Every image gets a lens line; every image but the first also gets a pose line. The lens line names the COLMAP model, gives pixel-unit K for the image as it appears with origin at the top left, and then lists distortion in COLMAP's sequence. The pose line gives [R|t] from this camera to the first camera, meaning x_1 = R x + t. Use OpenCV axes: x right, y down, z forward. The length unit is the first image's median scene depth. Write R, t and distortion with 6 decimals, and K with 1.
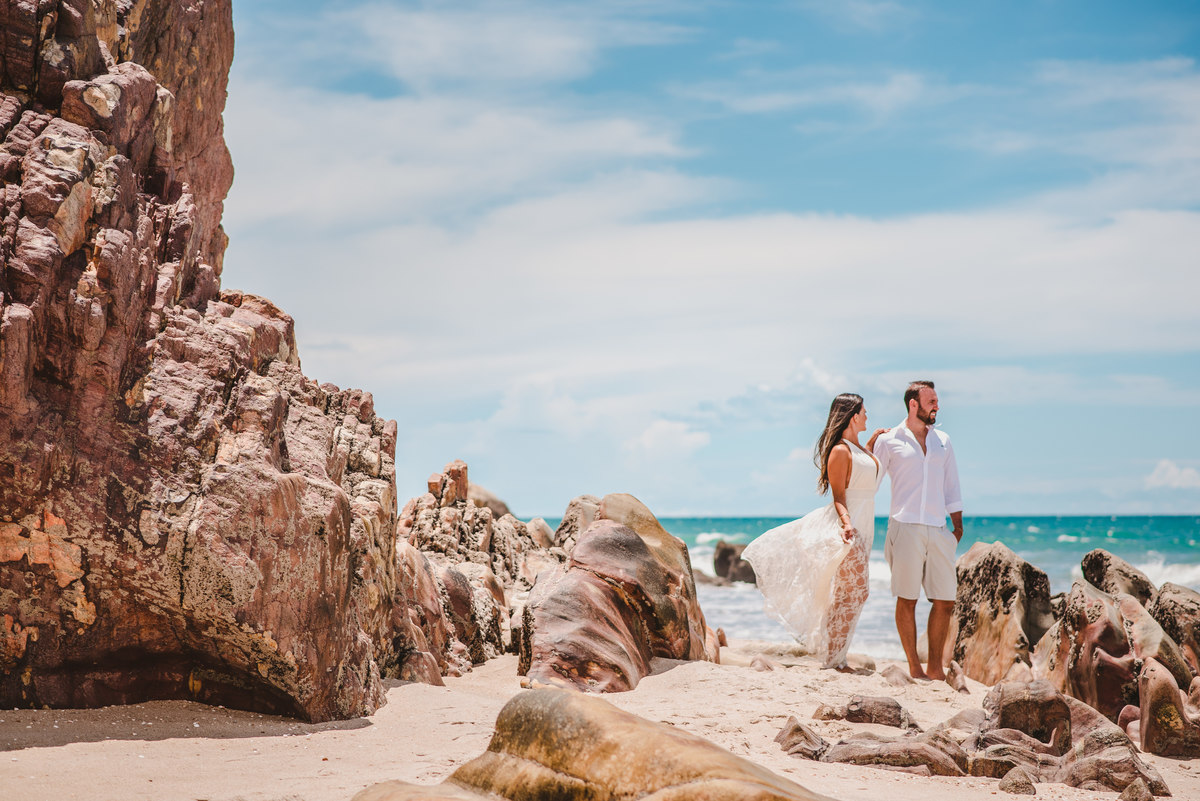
lens RADIAL K [[2936.5, 0, 600.1], [0, 2936.5, 400.9], [0, 0, 1]] dist [-0.032423, 0.000000]
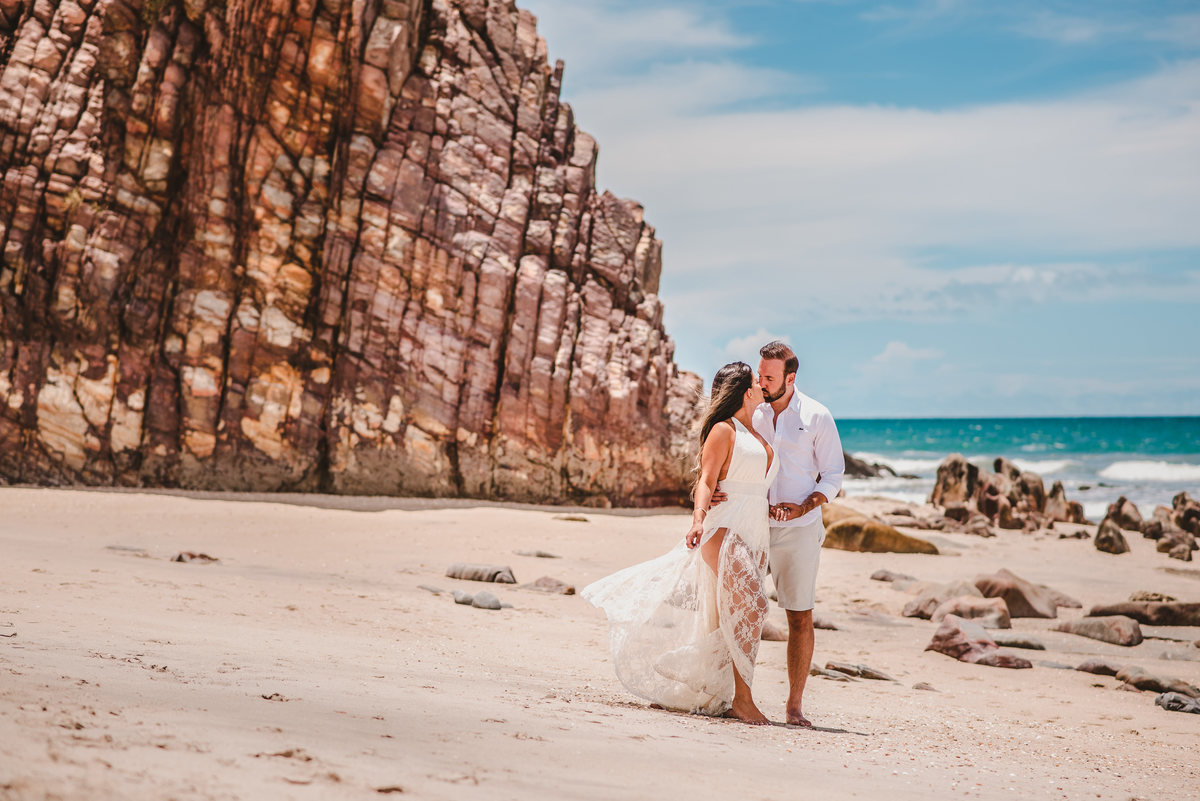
lens RADIAL K [[2936.5, 0, 599.8], [0, 2936.5, 400.2], [0, 0, 1]] dist [-0.032423, 0.000000]
pose [[0.999646, -0.001761, -0.026542, -0.145541], [0.002614, 0.999479, 0.032162, -0.113343], [0.026472, -0.032220, 0.999130, -2.155192]]
